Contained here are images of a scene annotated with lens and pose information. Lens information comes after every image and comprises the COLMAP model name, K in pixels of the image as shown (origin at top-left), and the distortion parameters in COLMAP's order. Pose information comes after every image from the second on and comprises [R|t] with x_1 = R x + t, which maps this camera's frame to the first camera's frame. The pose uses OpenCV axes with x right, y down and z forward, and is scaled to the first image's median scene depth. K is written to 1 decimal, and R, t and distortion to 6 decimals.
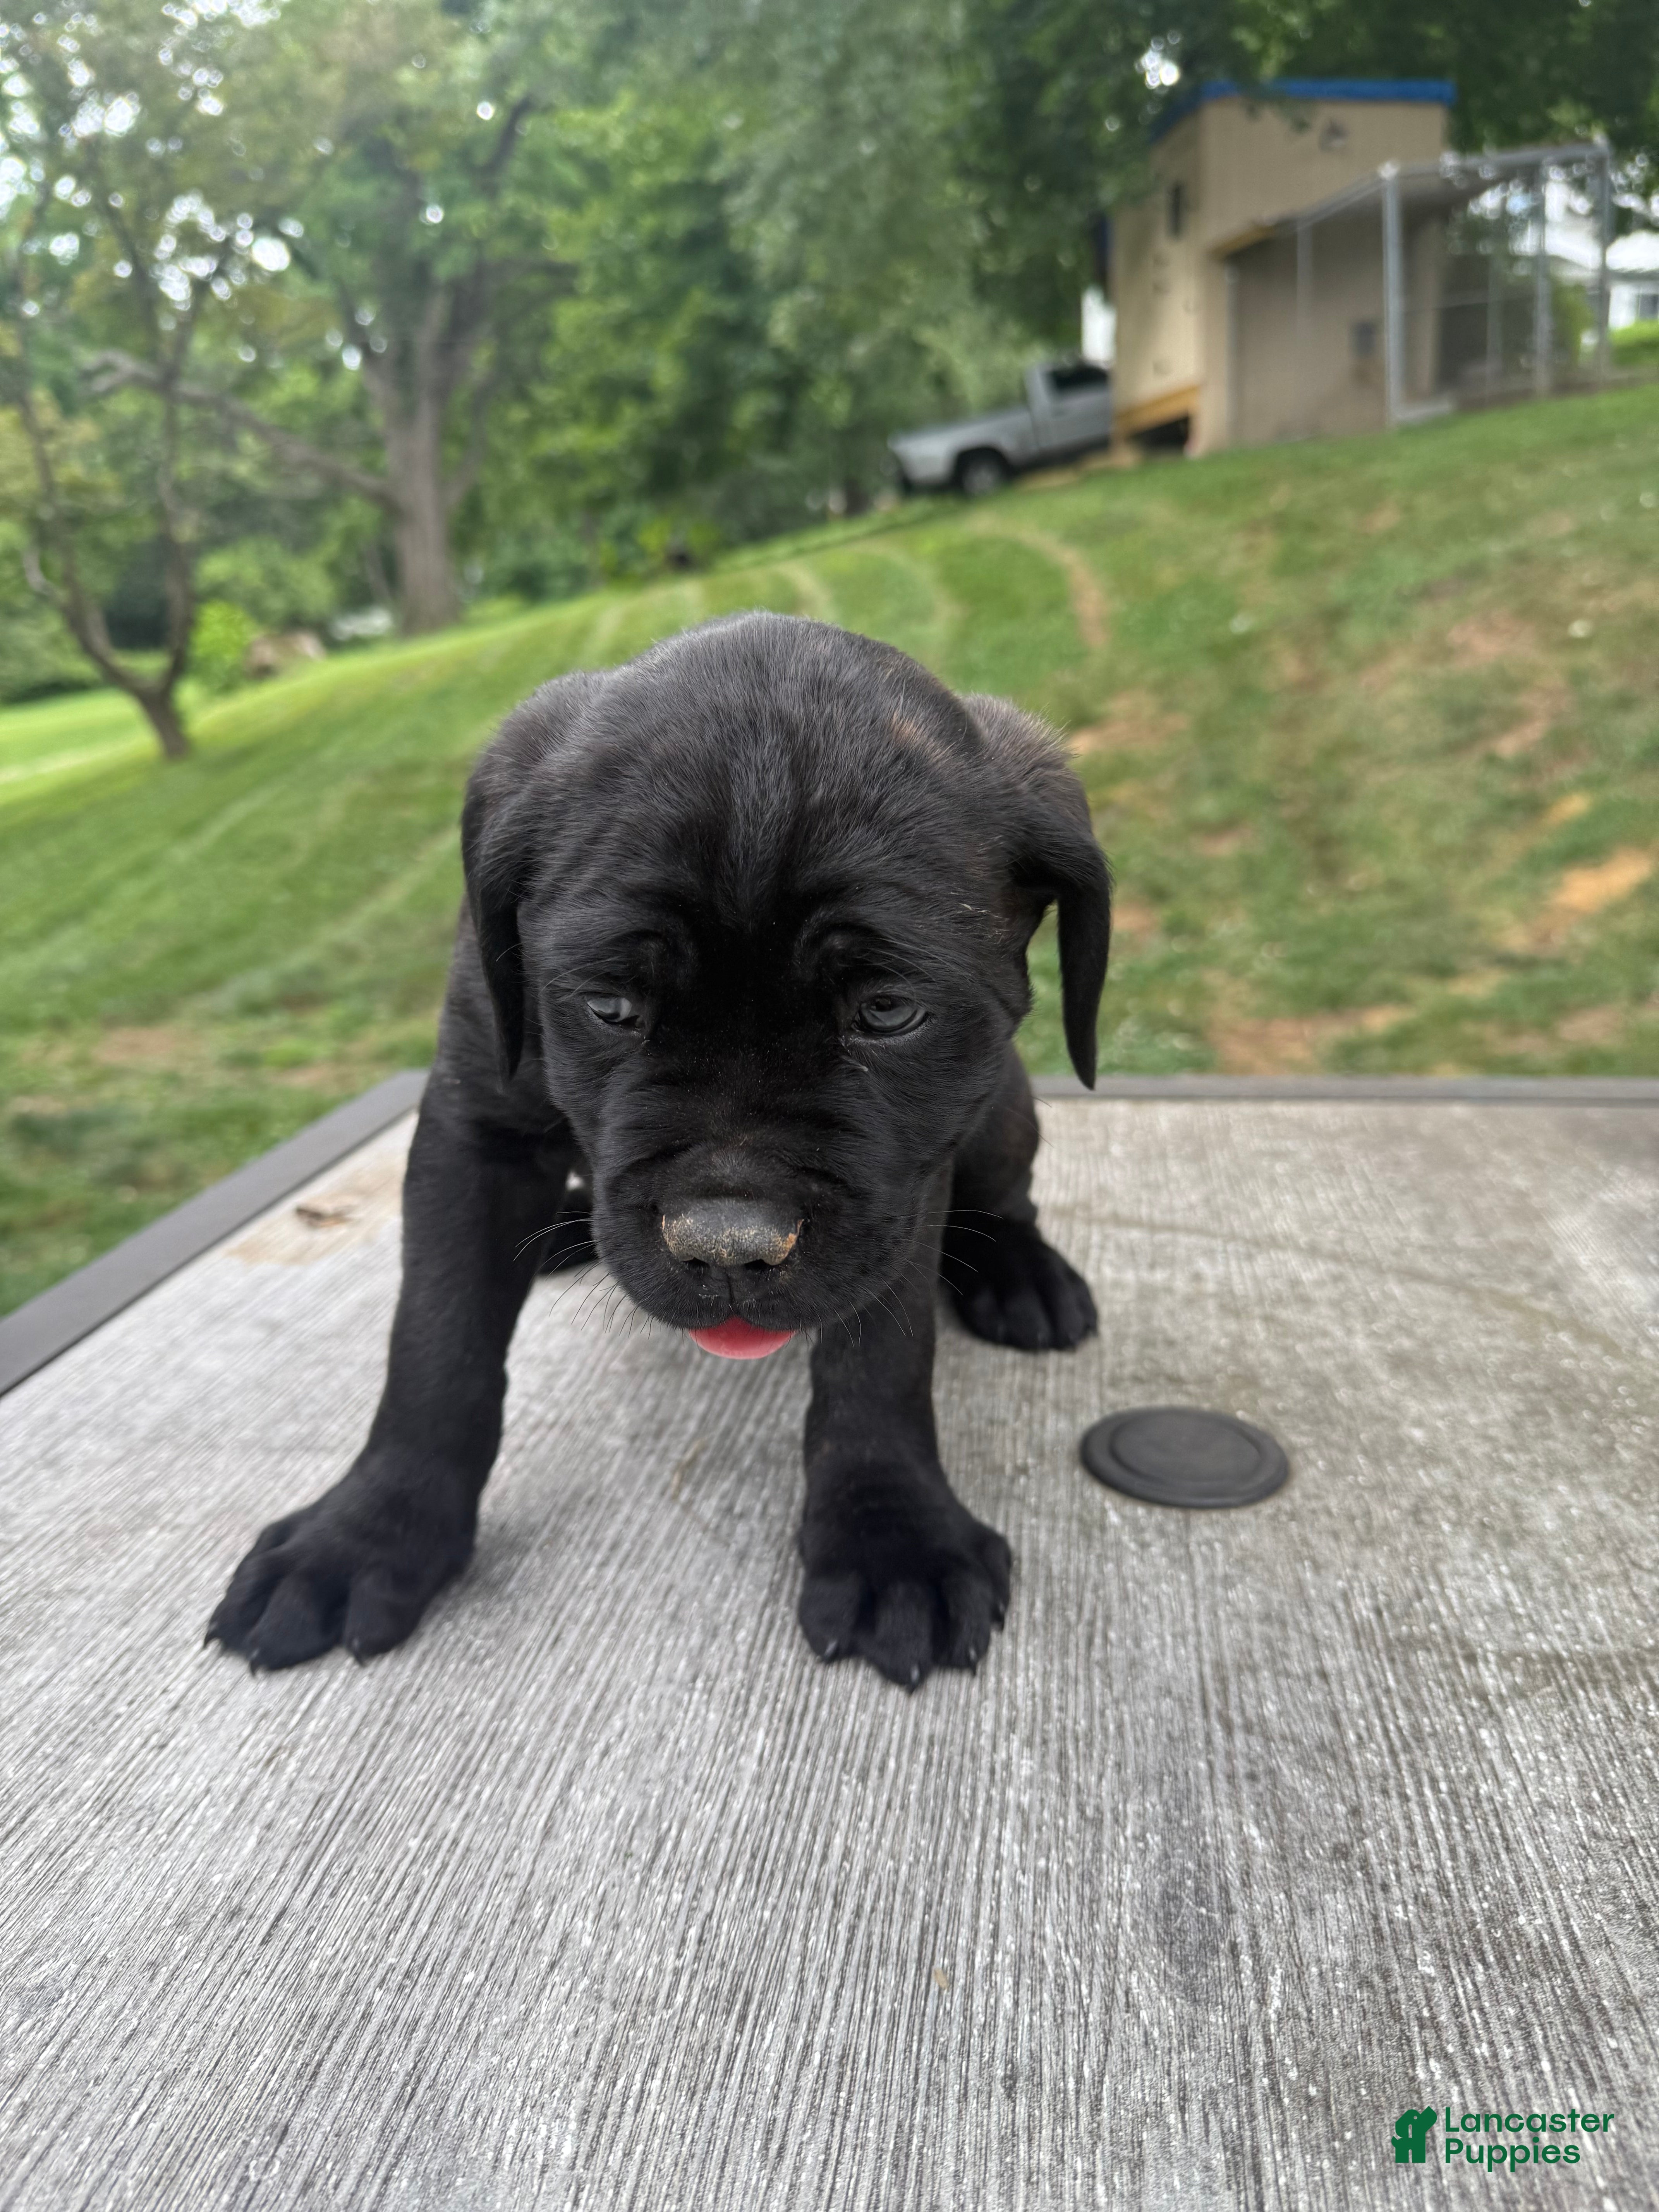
lens RADIAL K [[1568.7, 0, 844.1], [0, 1568.7, 1106.1], [0, 0, 1]] dist [-0.029443, 0.004910]
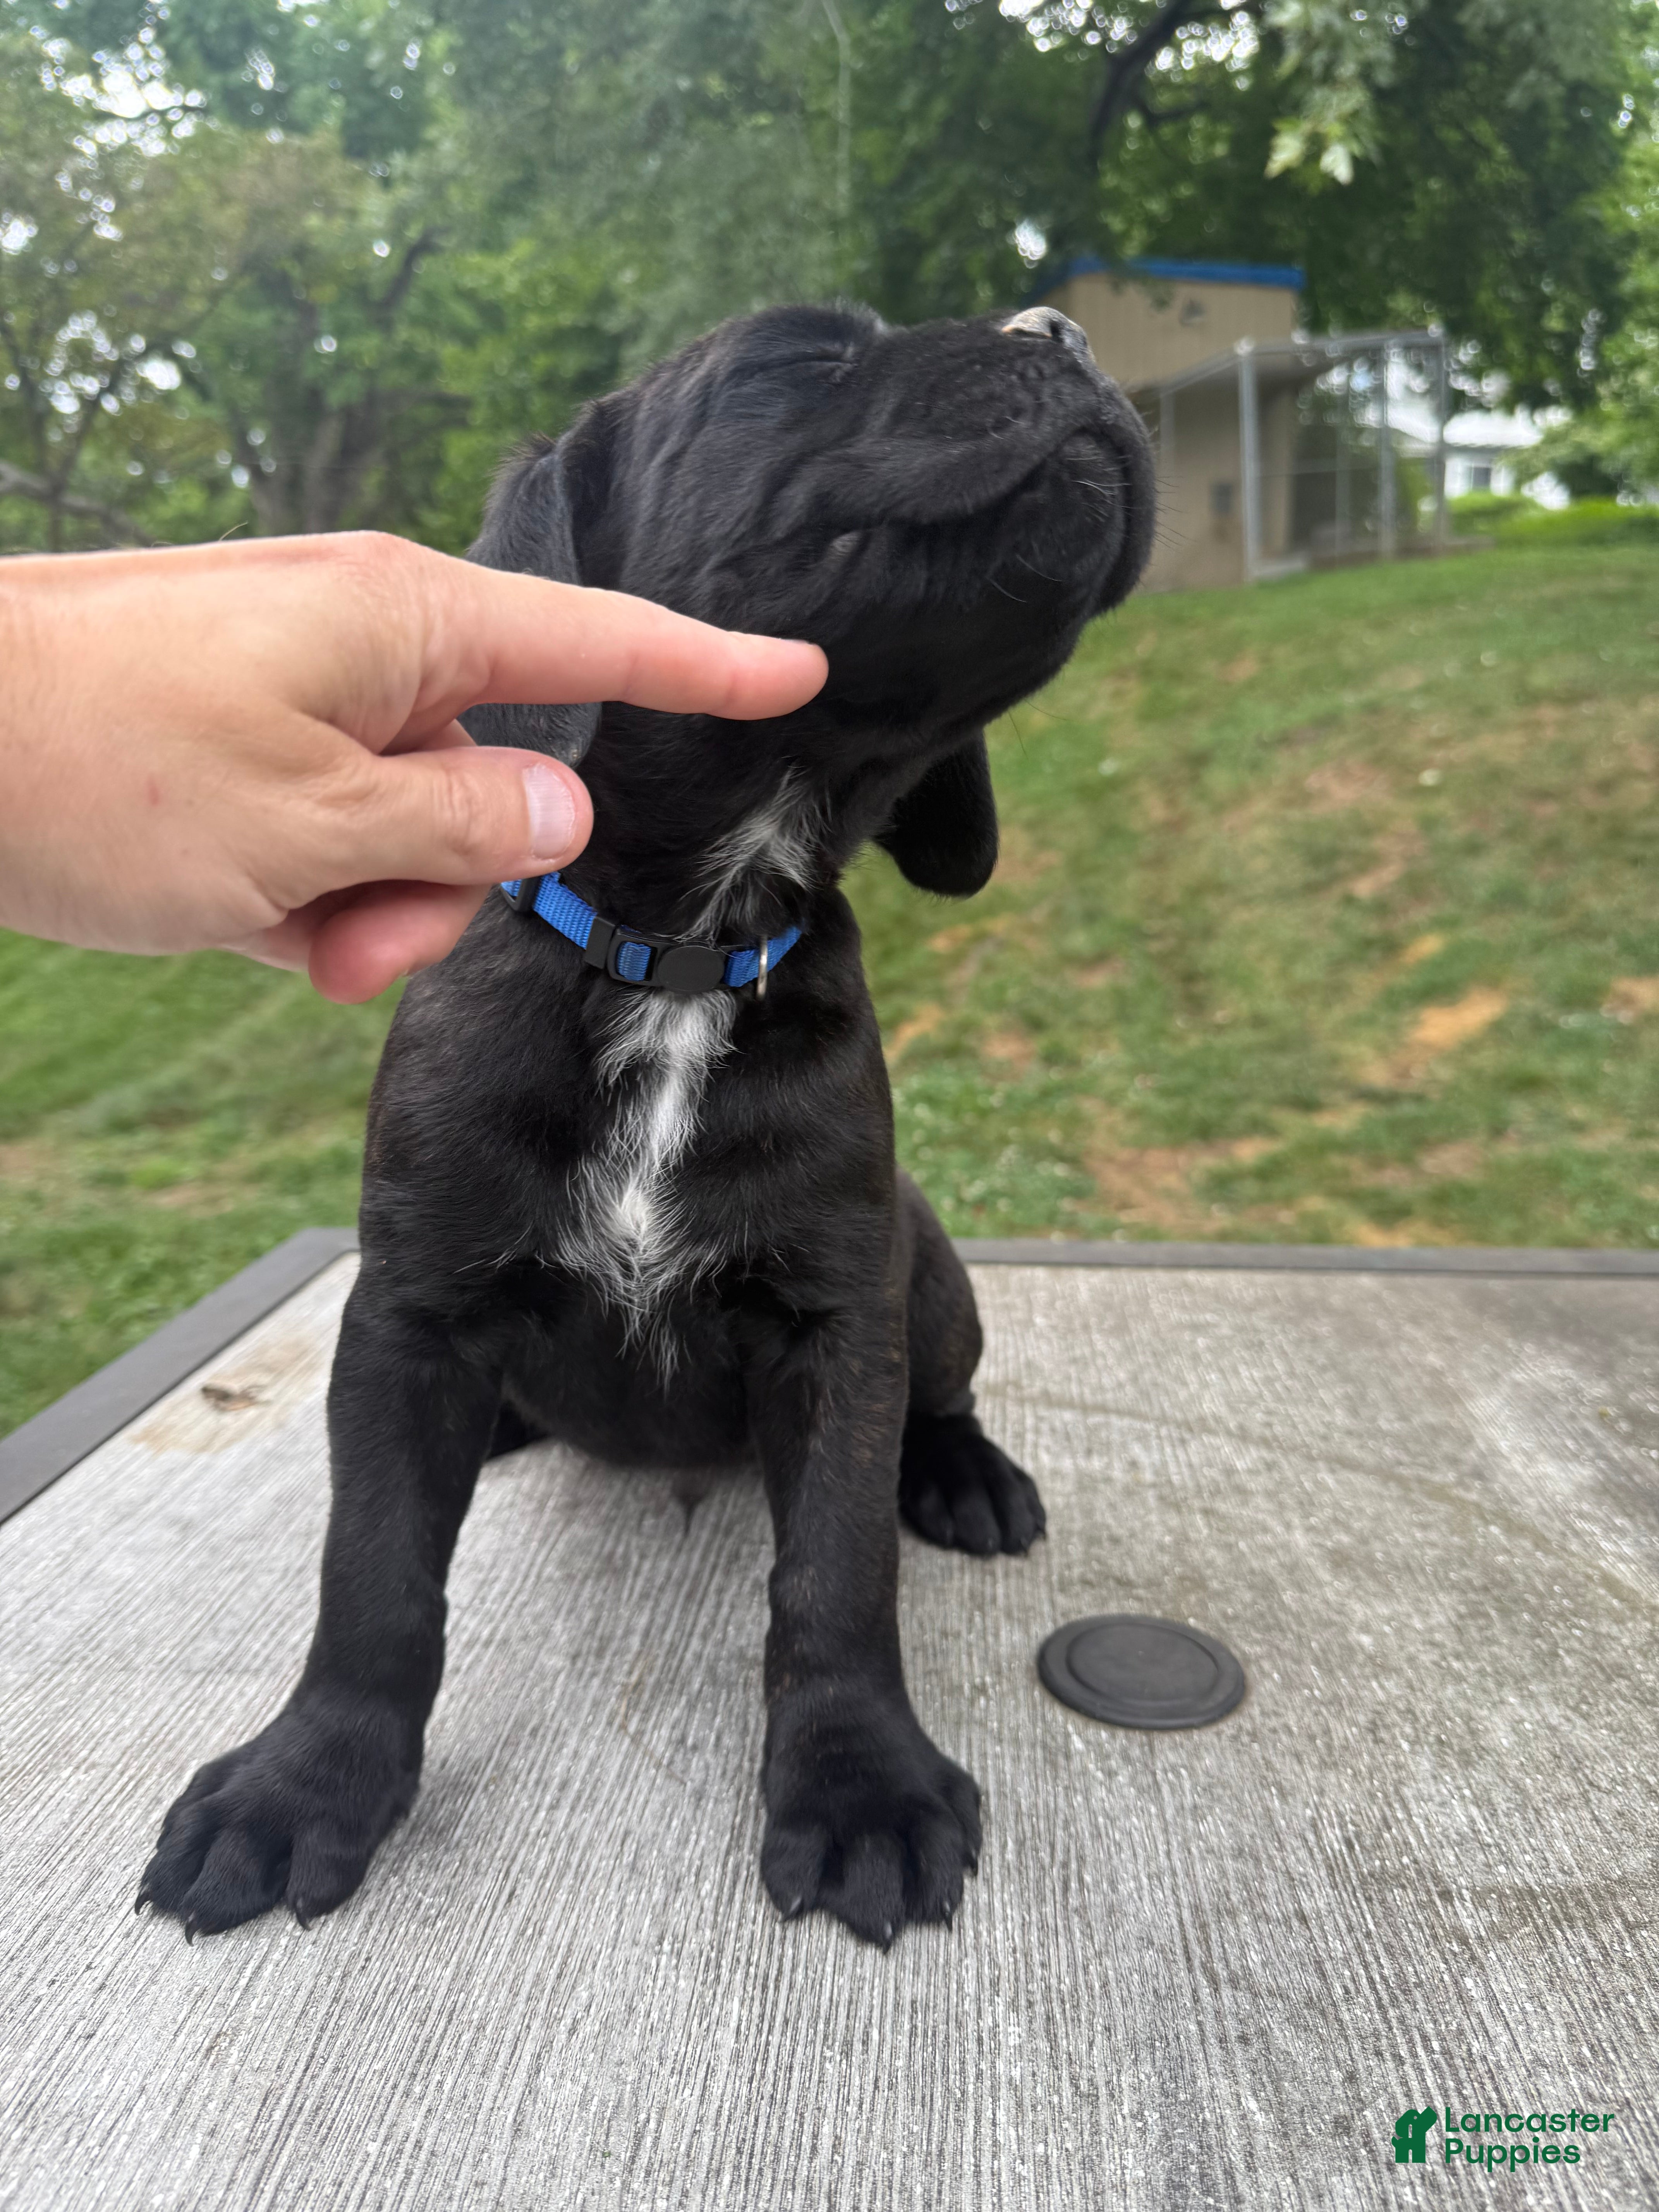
lens RADIAL K [[1558.6, 0, 836.1], [0, 1558.6, 1100.8], [0, 0, 1]] dist [-0.026463, 0.007604]
pose [[0.997109, 0.011176, 0.075157, -0.072611], [-0.005414, 0.997060, -0.076435, -0.081748], [-0.075790, 0.075808, 0.994238, 0.009502]]
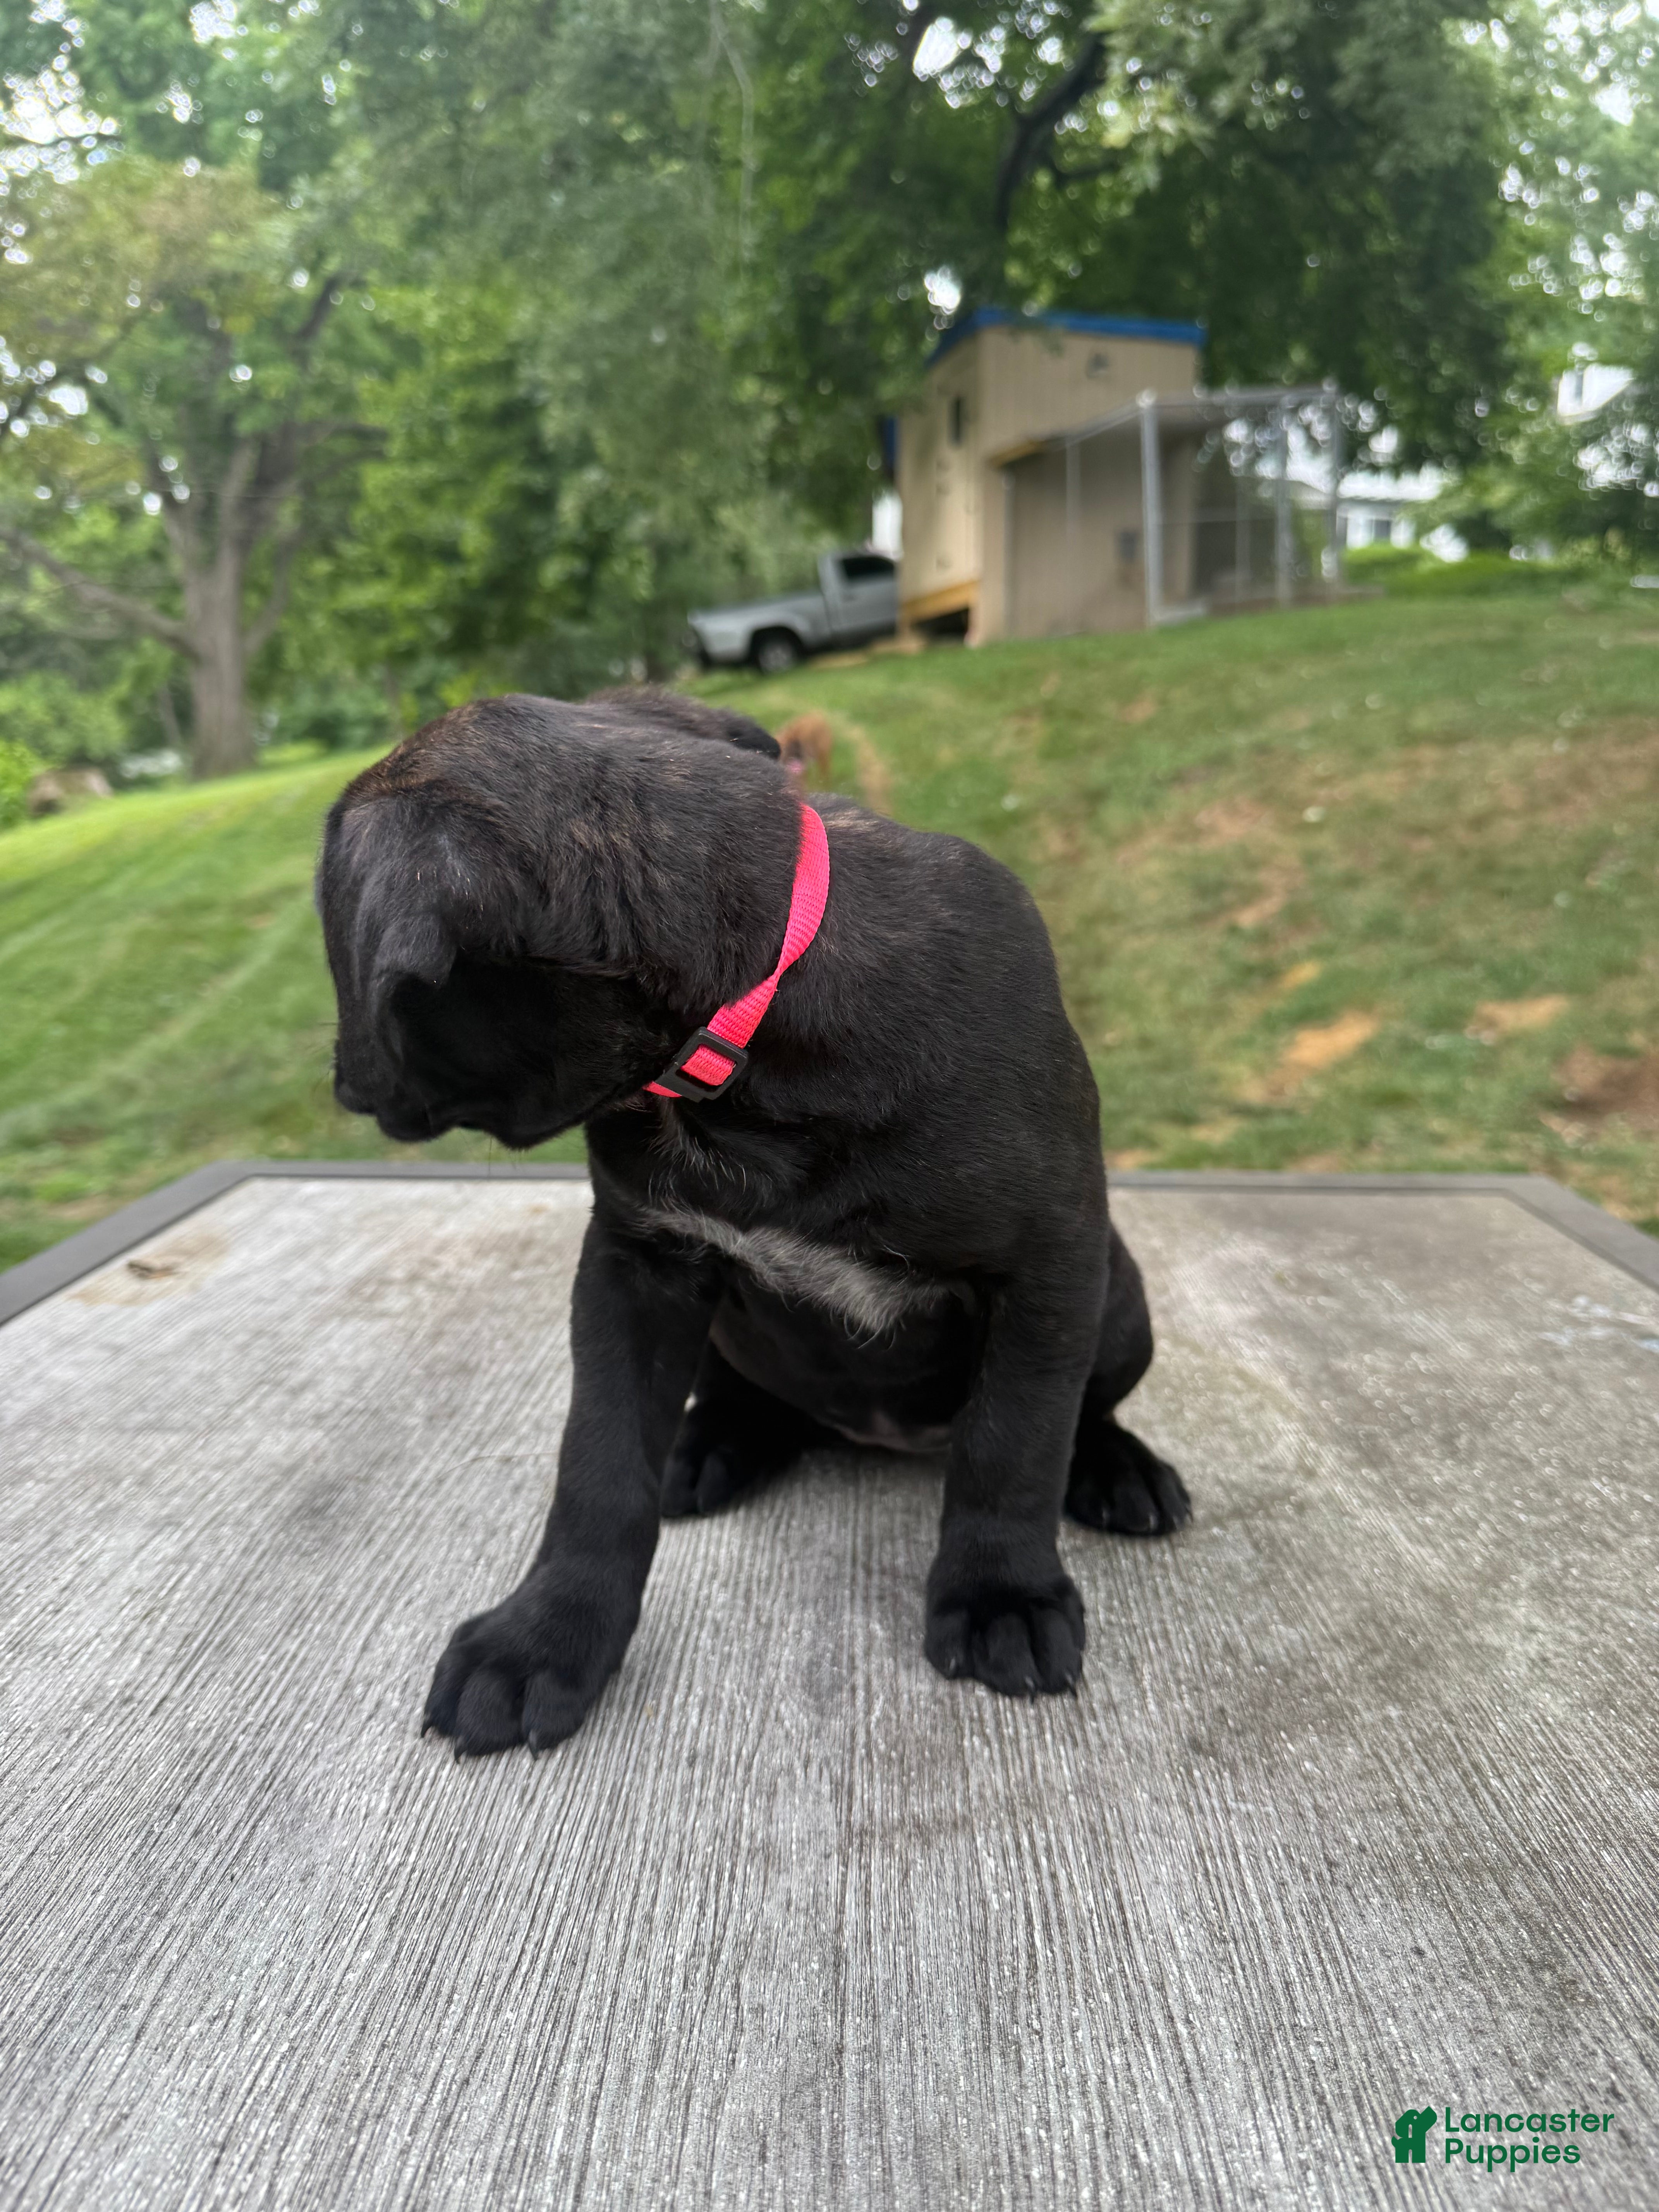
lens RADIAL K [[1567.6, 0, 833.4], [0, 1567.6, 1104.3], [0, 0, 1]] dist [-0.023817, 0.005252]
pose [[0.992100, 0.016037, 0.124419, 0.036371], [-0.003611, 0.995035, -0.099460, 0.124580], [-0.125396, 0.098225, 0.987232, -0.424152]]
